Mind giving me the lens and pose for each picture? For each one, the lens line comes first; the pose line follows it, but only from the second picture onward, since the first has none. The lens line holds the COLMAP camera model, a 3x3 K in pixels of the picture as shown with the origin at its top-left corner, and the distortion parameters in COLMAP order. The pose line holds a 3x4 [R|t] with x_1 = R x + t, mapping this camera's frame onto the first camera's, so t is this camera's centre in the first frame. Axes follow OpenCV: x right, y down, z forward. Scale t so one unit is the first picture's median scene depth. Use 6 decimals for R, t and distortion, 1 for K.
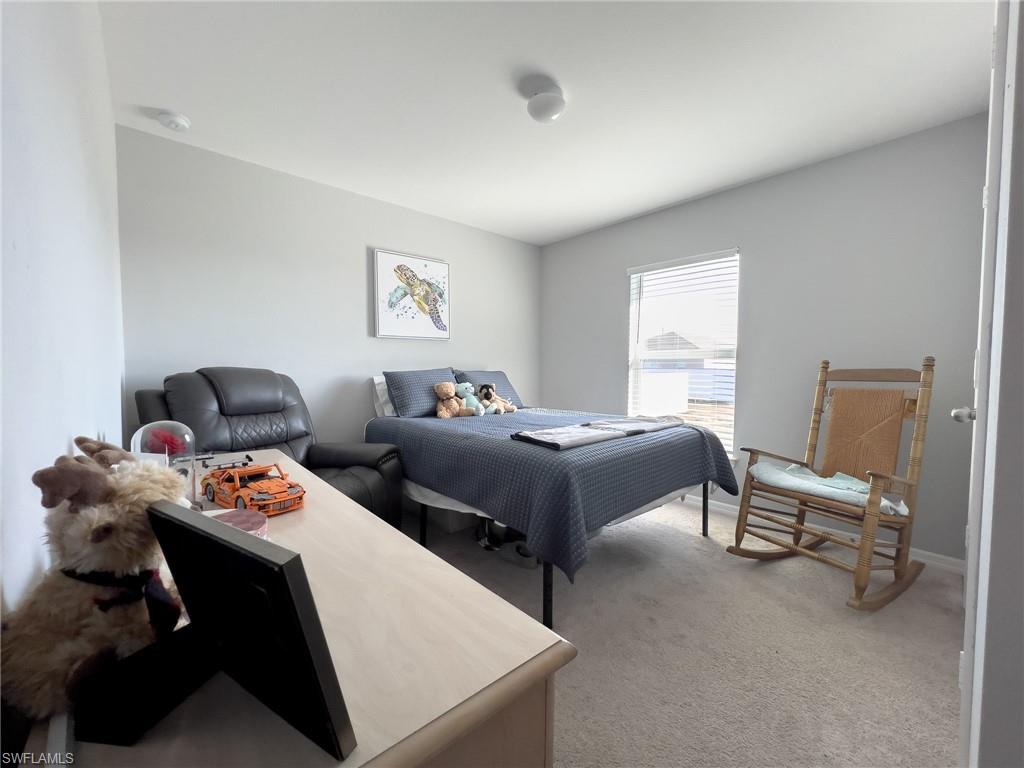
lens RADIAL K [[417.9, 0, 512.0], [0, 417.9, 384.0], [0, 0, 1]] dist [0.000789, 0.000081]
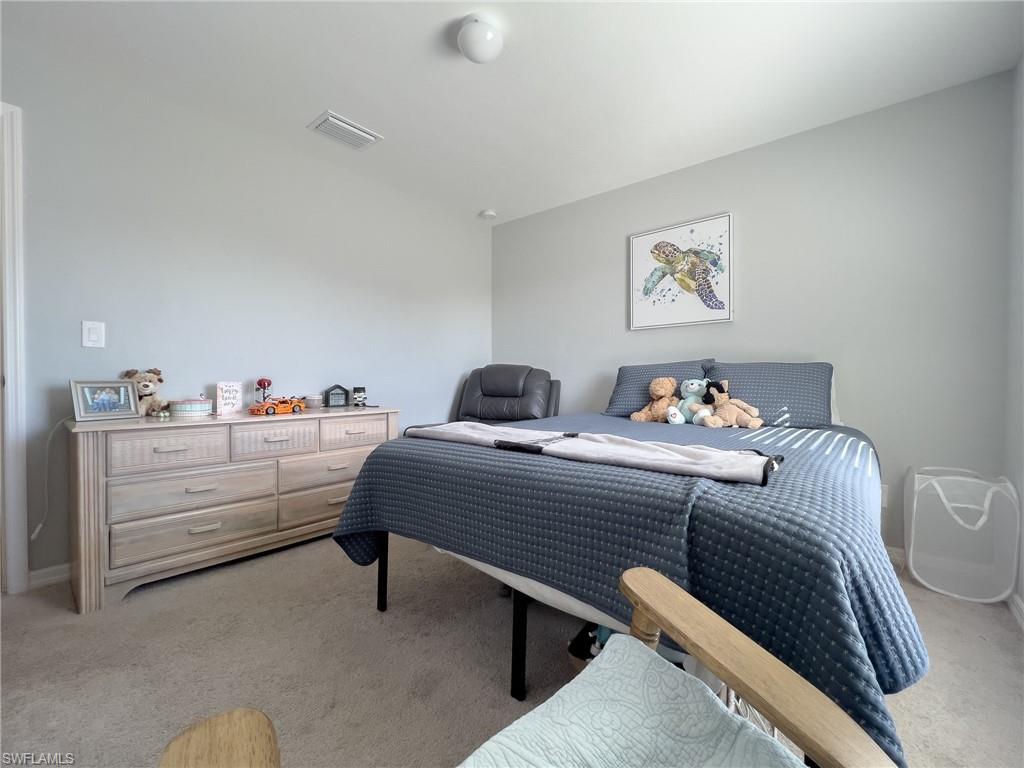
lens RADIAL K [[451.2, 0, 512.0], [0, 451.2, 384.0], [0, 0, 1]] dist [-0.001360, -0.000113]
pose [[0.101340, 0.008880, -0.994812, 0.612187], [-0.040481, 0.999169, 0.004795, 0.013847], [0.994028, 0.039785, 0.101615, 0.594338]]
